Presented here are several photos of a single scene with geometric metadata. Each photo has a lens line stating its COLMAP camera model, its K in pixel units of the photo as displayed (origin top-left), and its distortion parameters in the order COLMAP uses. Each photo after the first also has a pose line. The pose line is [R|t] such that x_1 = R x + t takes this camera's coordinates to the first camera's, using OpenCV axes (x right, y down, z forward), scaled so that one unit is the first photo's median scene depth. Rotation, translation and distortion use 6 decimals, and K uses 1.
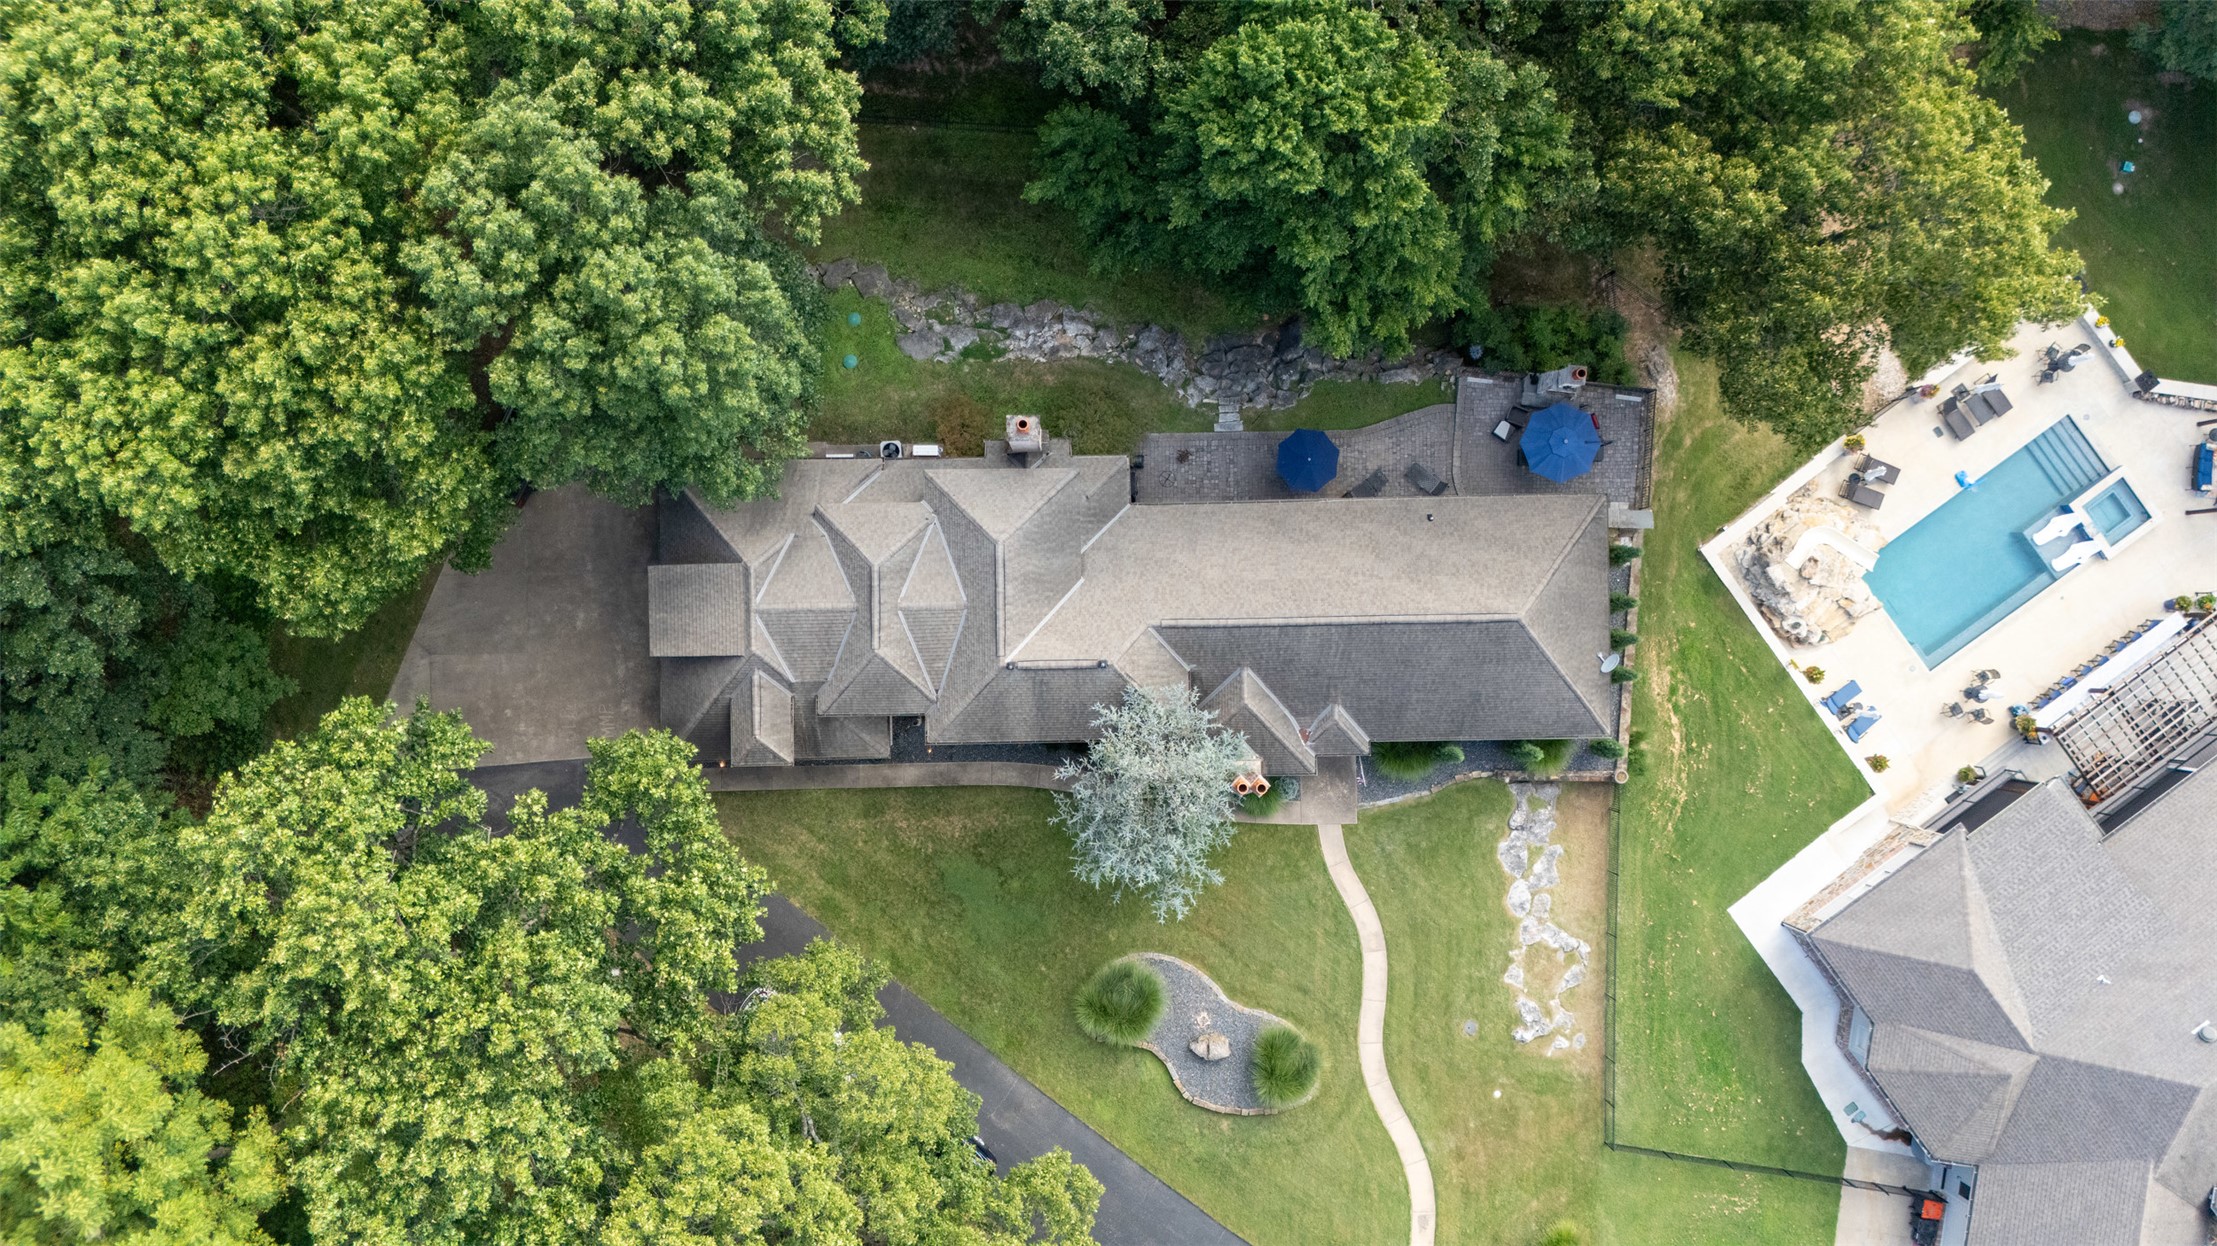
lens RADIAL K [[1572.1, 0, 1107.1], [0, 1572.1, 626.4], [0, 0, 1]] dist [0.002934, -0.001138]
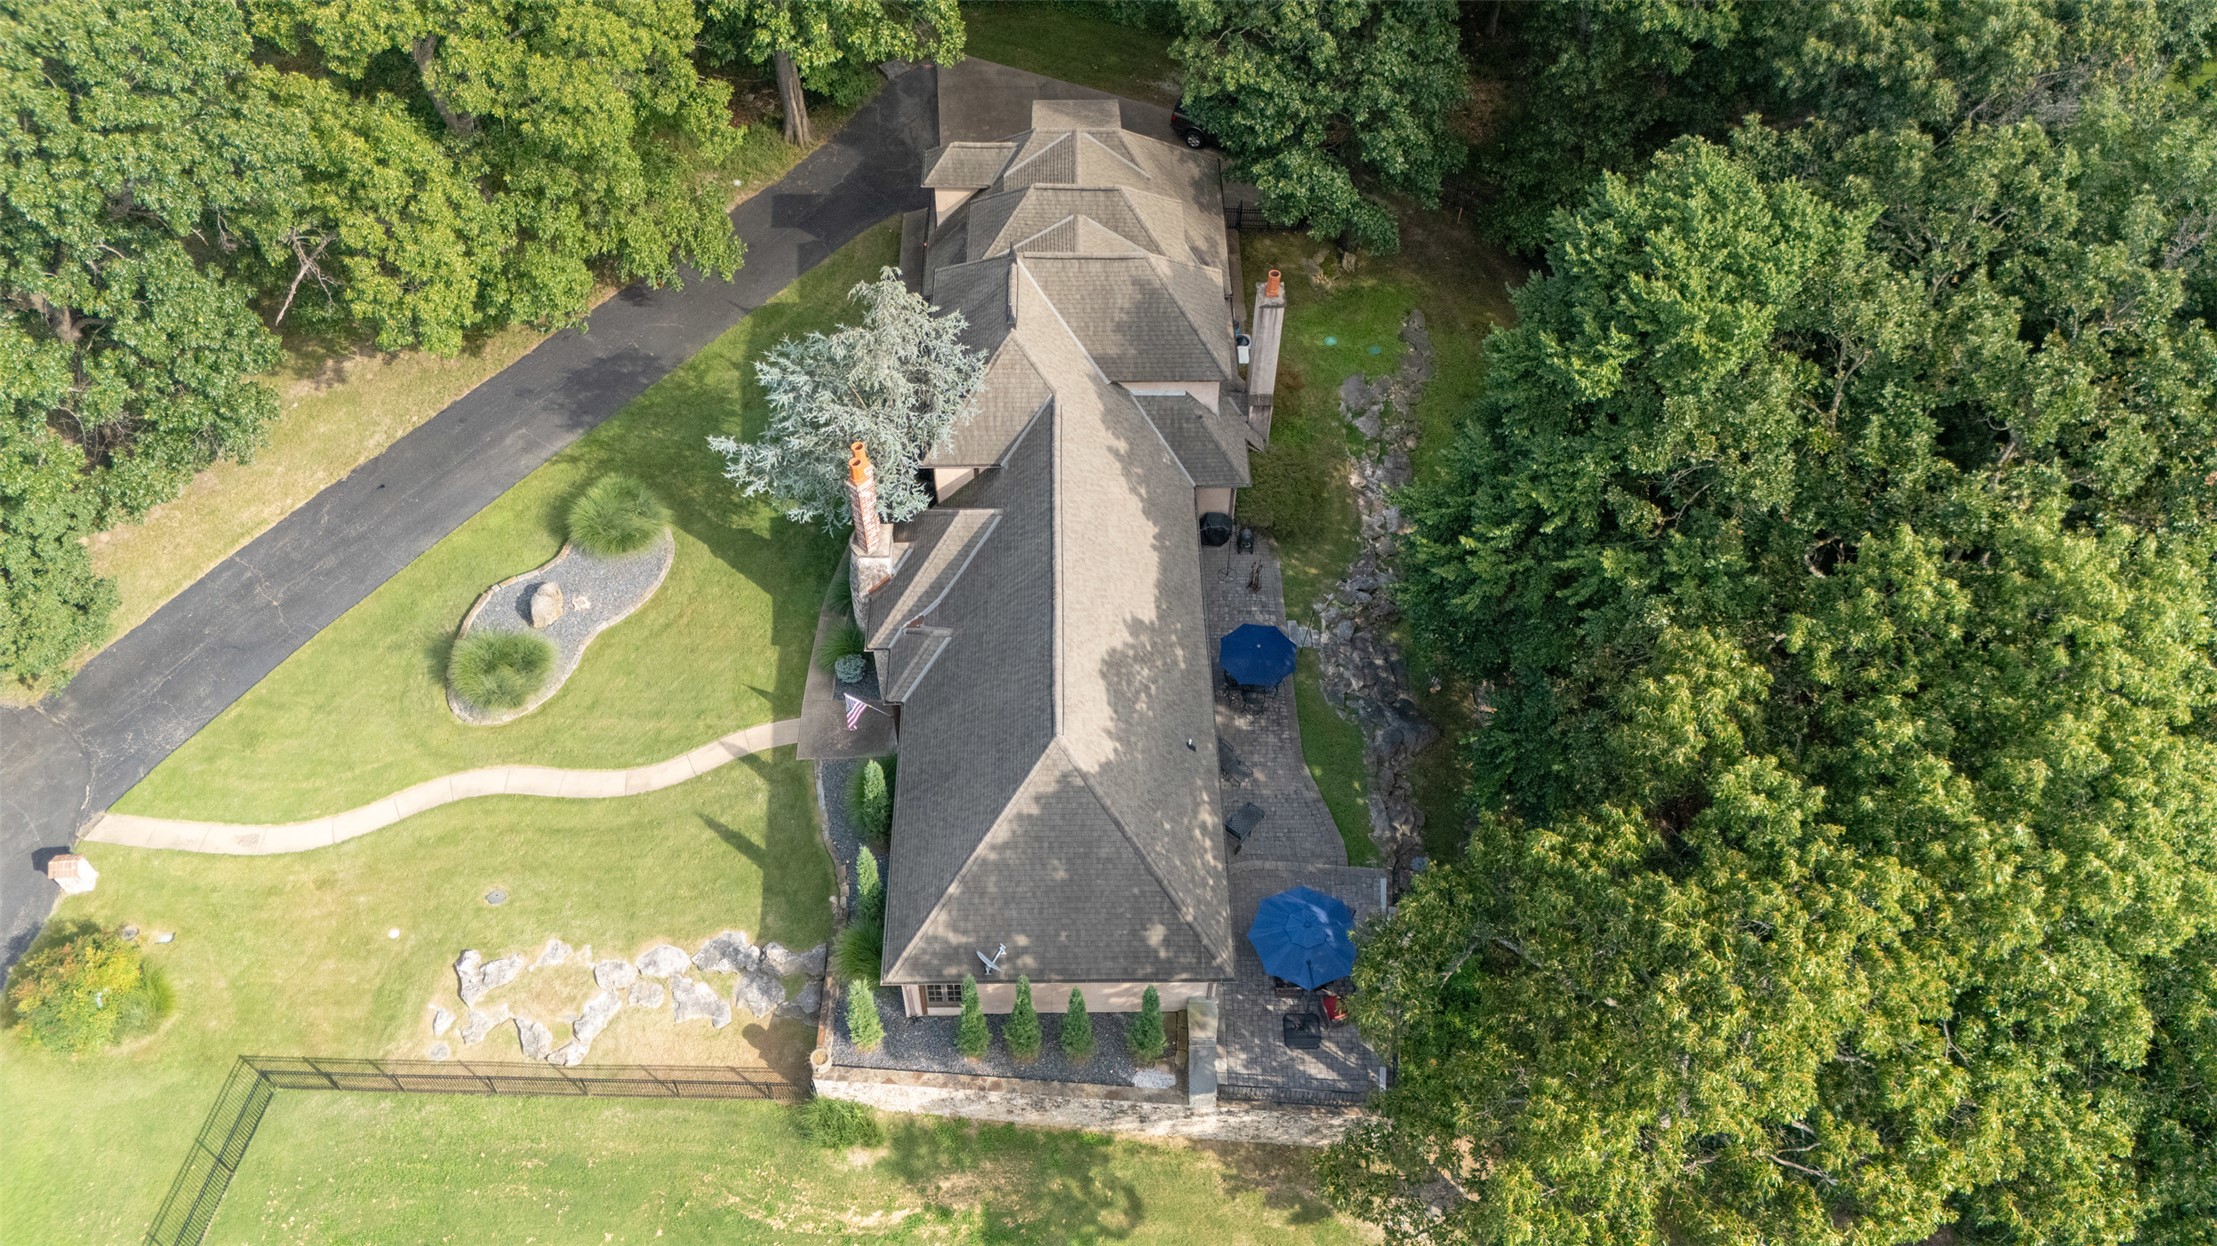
lens RADIAL K [[1572.1, 0, 1103.0], [0, 1572.1, 622.9], [0, 0, 1]] dist [0.002934, -0.001138]
pose [[0.001077, 0.792513, -0.609855, 0.576108], [-0.999887, -0.008309, -0.012564, -0.016232], [-0.015024, 0.609799, 0.792414, 0.339288]]
